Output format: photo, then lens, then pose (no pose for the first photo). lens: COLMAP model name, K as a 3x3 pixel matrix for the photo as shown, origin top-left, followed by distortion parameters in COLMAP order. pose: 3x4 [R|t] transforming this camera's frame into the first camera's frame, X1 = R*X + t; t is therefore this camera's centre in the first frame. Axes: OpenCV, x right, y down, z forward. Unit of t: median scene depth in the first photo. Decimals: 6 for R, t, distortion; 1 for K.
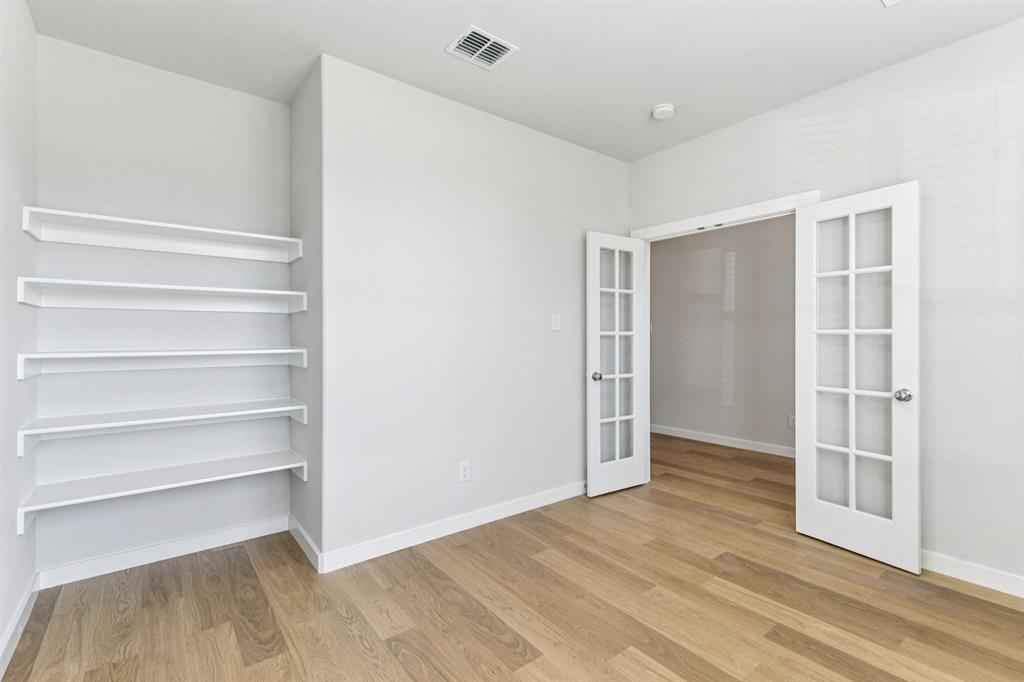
lens RADIAL K [[463.4, 0, 512.1], [0, 463.4, 338.5], [0, 0, 1]] dist [0.009910, 0.000103]
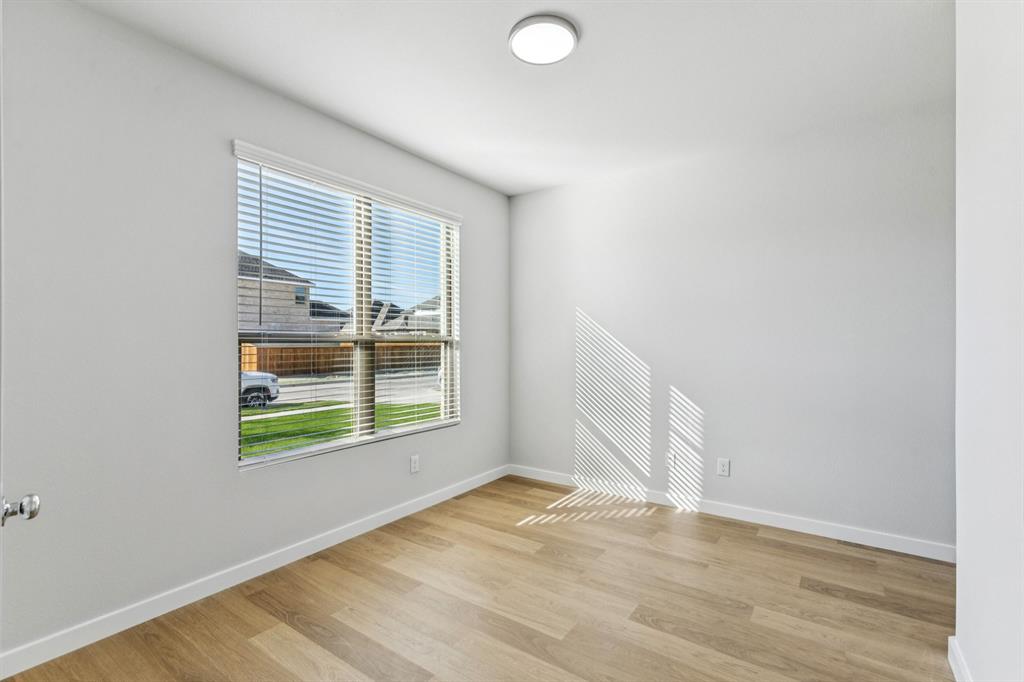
lens RADIAL K [[463.4, 0, 512.4], [0, 463.4, 342.0], [0, 0, 1]] dist [0.009910, 0.000103]
pose [[-0.955751, -0.002083, -0.294171, 0.654342], [-0.002616, 0.999996, 0.001418, -0.029562], [0.294167, 0.002124, -0.955752, 1.910770]]
